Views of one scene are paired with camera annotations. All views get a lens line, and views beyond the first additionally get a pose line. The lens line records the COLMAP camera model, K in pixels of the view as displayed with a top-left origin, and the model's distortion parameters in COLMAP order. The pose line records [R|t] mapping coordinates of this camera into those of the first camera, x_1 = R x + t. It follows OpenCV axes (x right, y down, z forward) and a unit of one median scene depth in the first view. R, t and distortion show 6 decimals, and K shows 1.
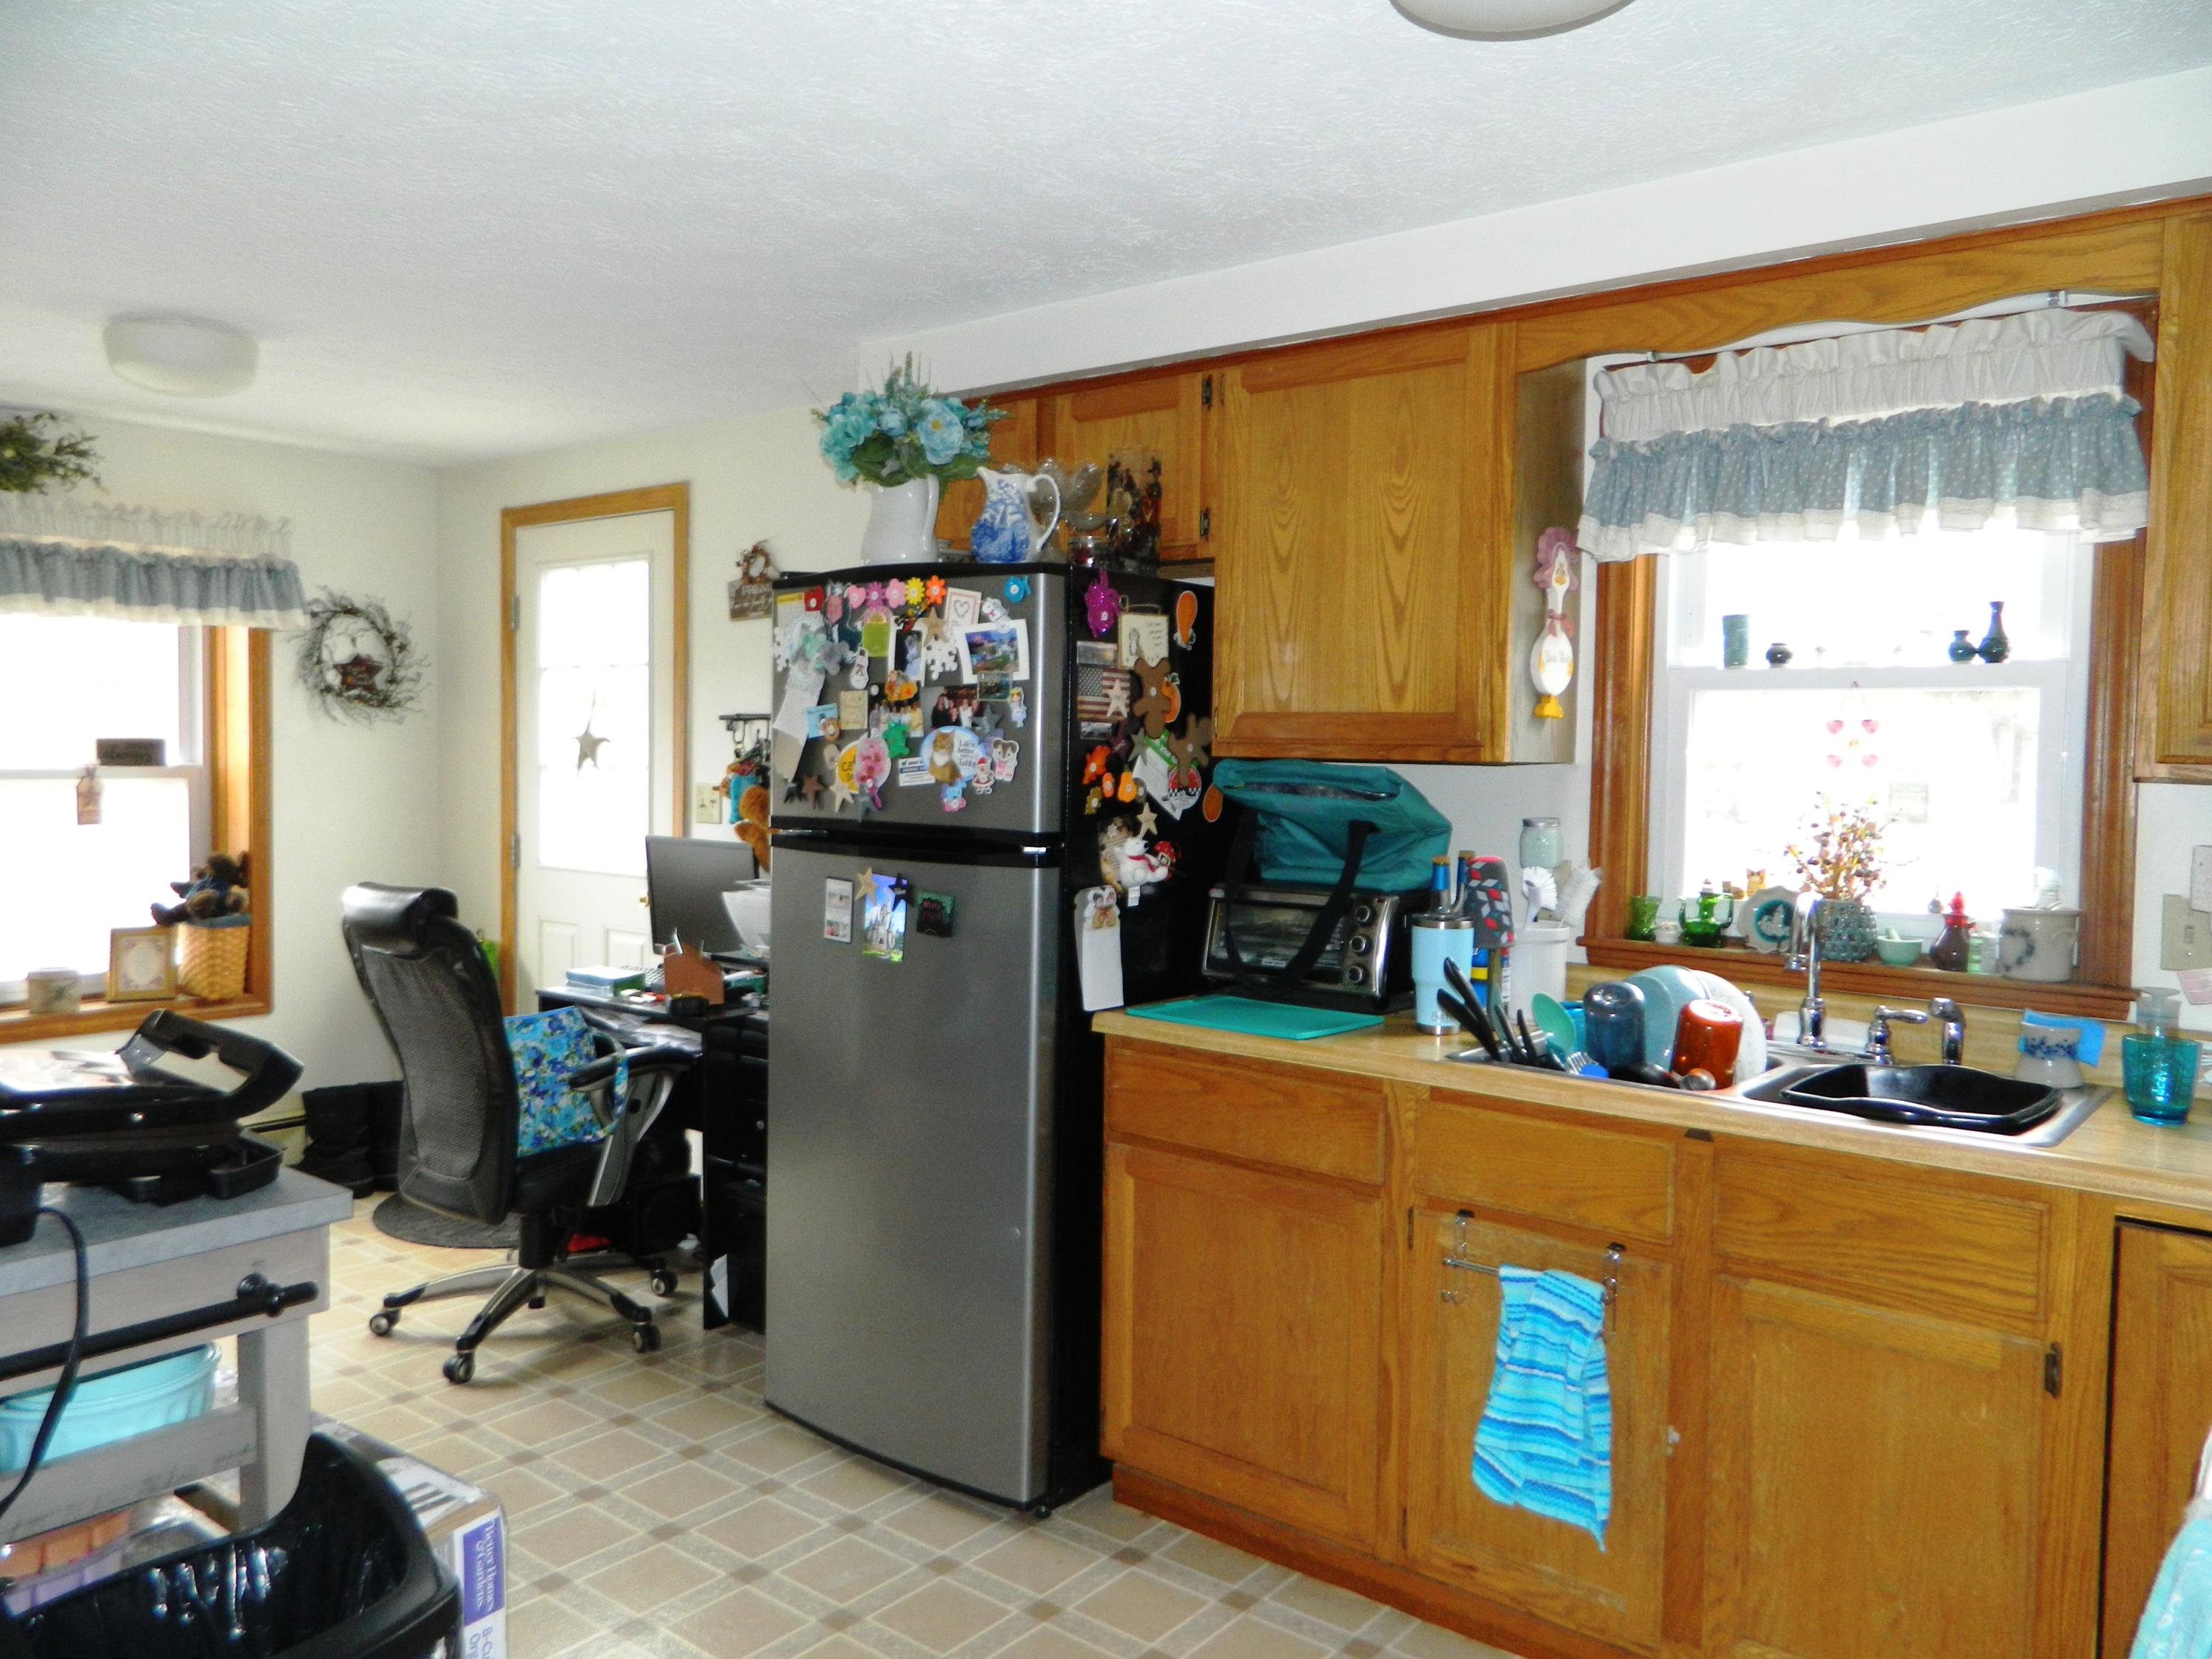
lens RADIAL K [[1654.4, 0, 1105.9], [0, 1654.4, 833.8], [0, 0, 1]] dist [-0.007506, 0.030204]
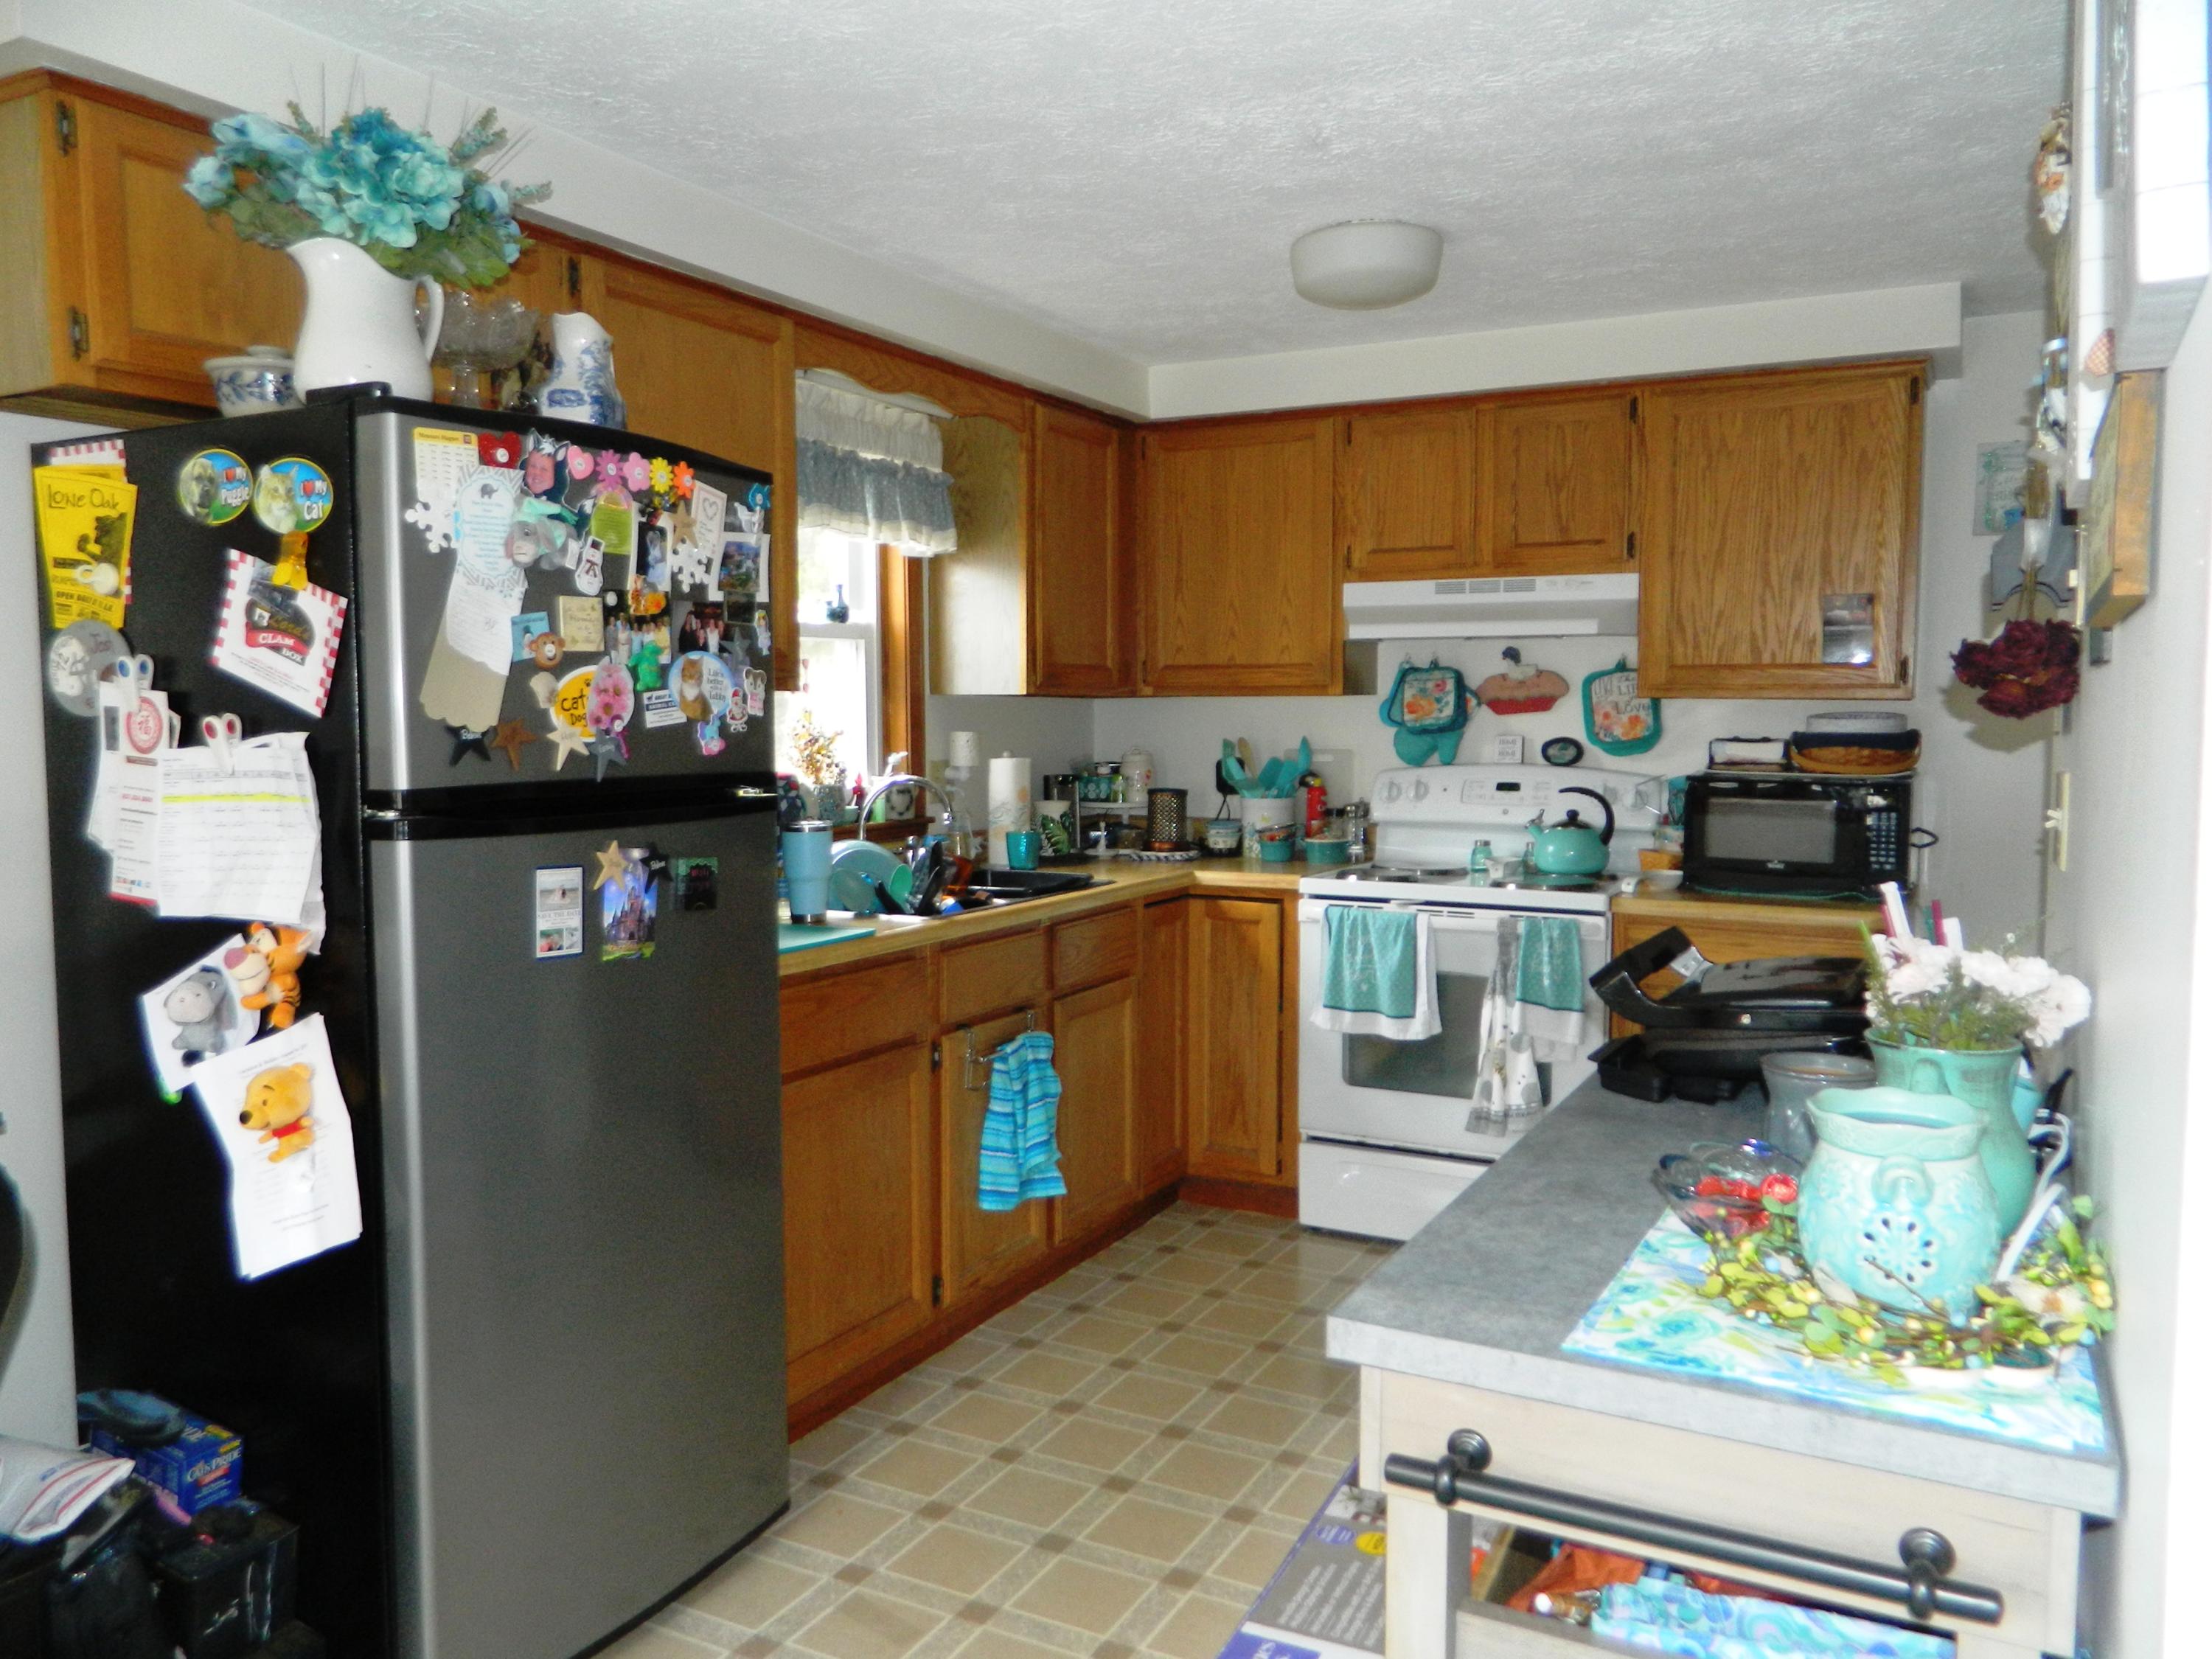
lens RADIAL K [[1654.4, 0, 1105.5], [0, 1654.4, 821.8], [0, 0, 1]] dist [-0.007506, 0.030204]
pose [[-0.195837, -0.084709, 0.976971, -0.923119], [0.046867, 0.994315, 0.095608, -0.049110], [-0.979516, 0.064511, -0.190754, 0.947702]]
